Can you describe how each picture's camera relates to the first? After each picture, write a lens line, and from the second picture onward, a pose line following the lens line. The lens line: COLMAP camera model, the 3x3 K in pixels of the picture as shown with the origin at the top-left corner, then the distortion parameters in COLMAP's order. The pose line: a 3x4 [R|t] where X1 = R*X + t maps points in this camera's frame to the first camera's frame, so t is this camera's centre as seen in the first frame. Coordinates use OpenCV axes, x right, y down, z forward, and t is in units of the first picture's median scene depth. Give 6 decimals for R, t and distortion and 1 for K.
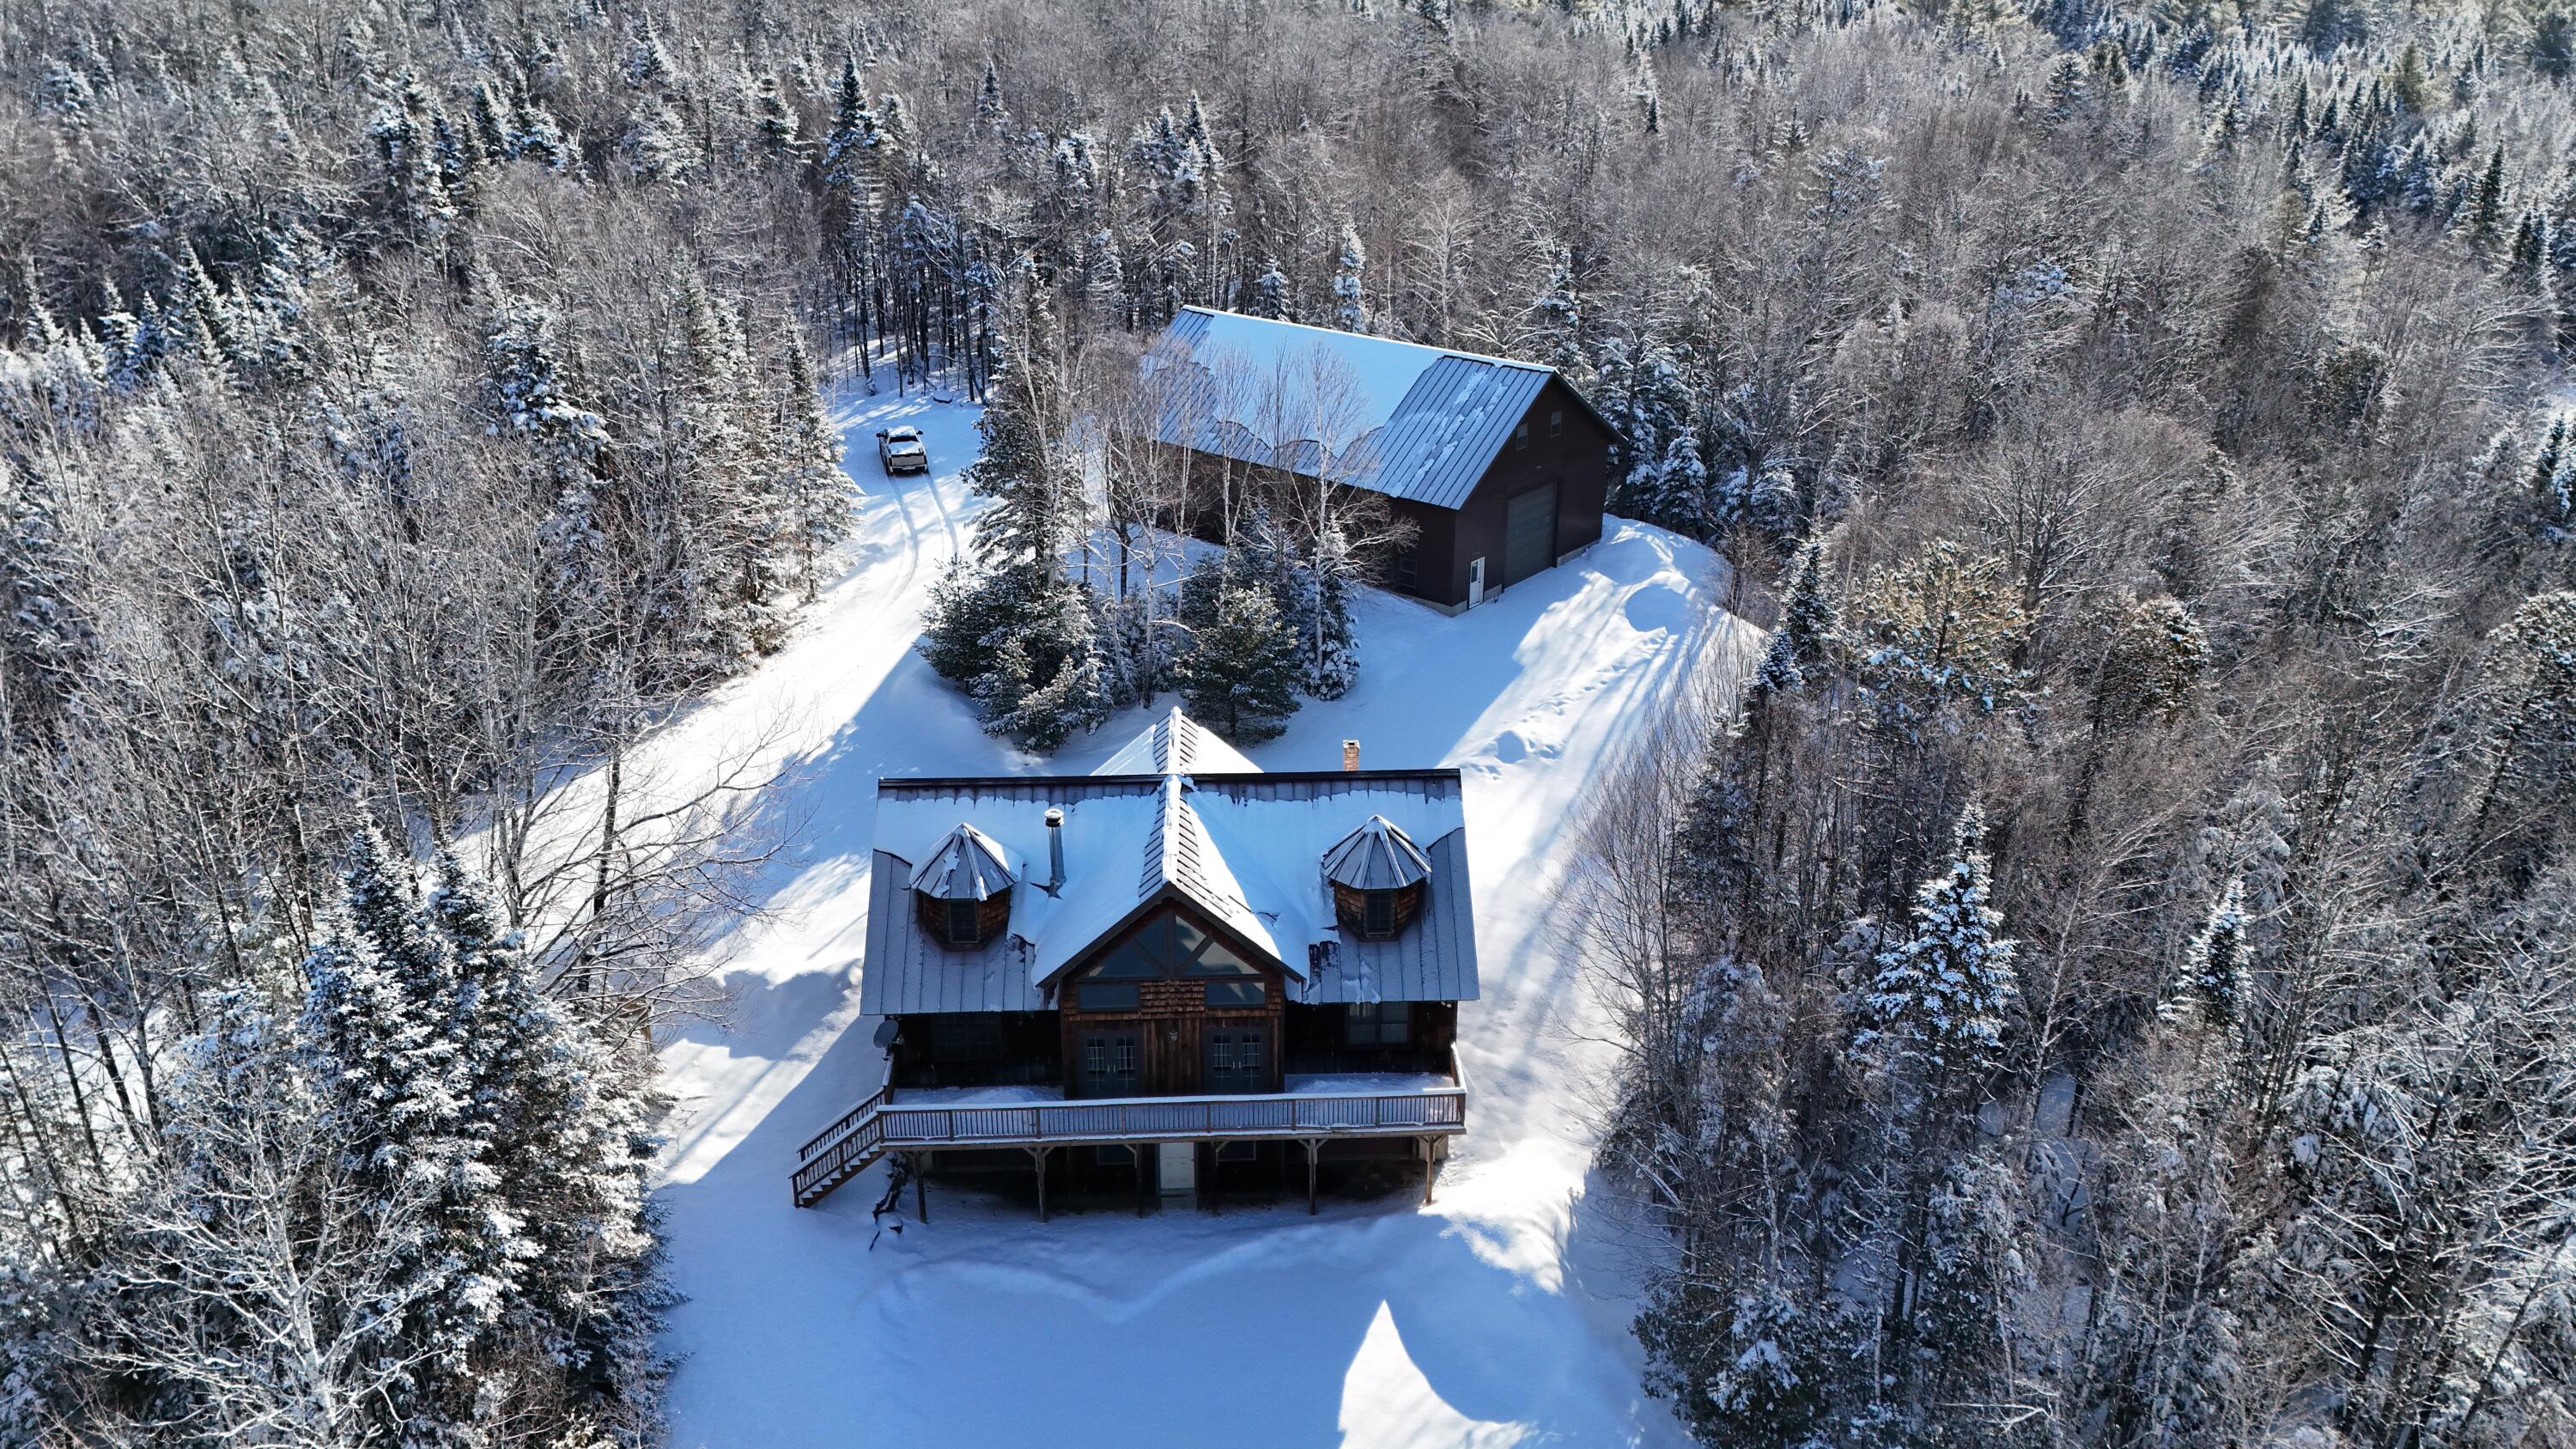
lens RADIAL K [[1801.7, 0, 1288.0], [0, 1801.7, 724.5], [0, 0, 1]] dist [0.006556, -0.000082]
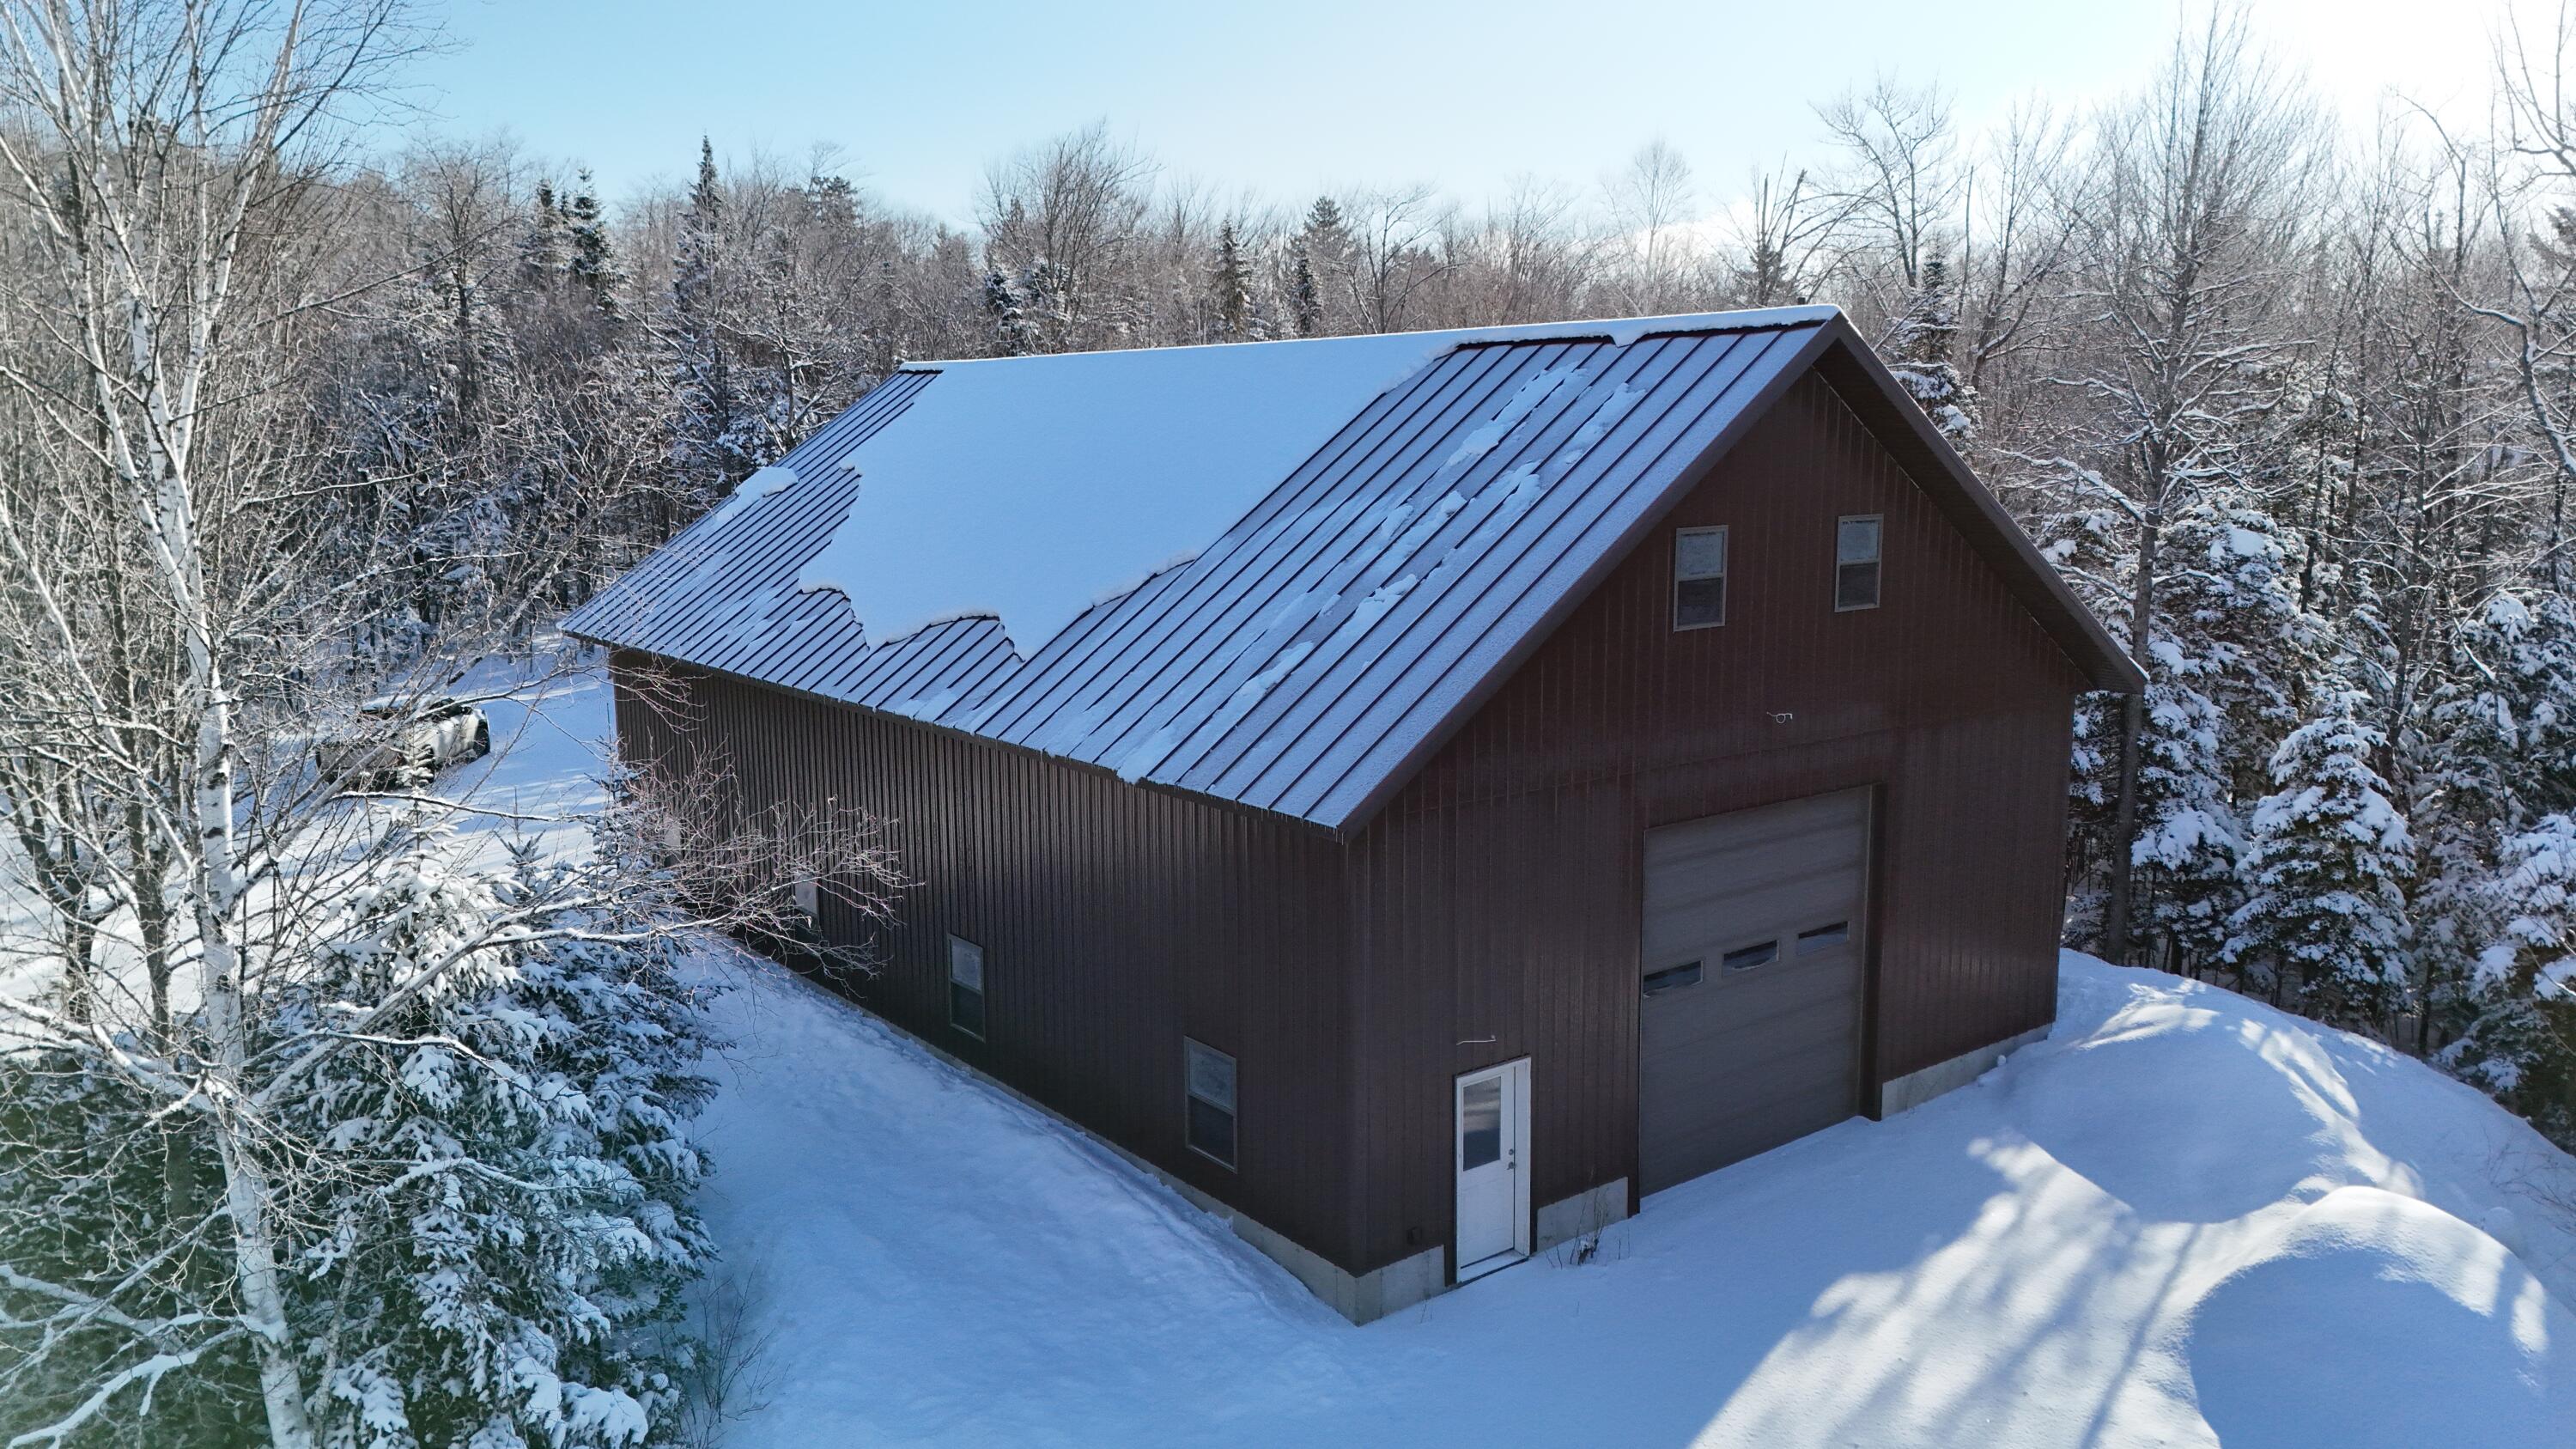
lens RADIAL K [[1801.7, 0, 1288.0], [0, 1801.7, 724.5], [0, 0, 1]] dist [0.006556, -0.000082]
pose [[0.973317, 0.027678, -0.227788, 0.128802], [-0.085780, 0.964614, -0.249323, -0.072854], [0.212827, 0.262210, 0.941249, 0.745811]]
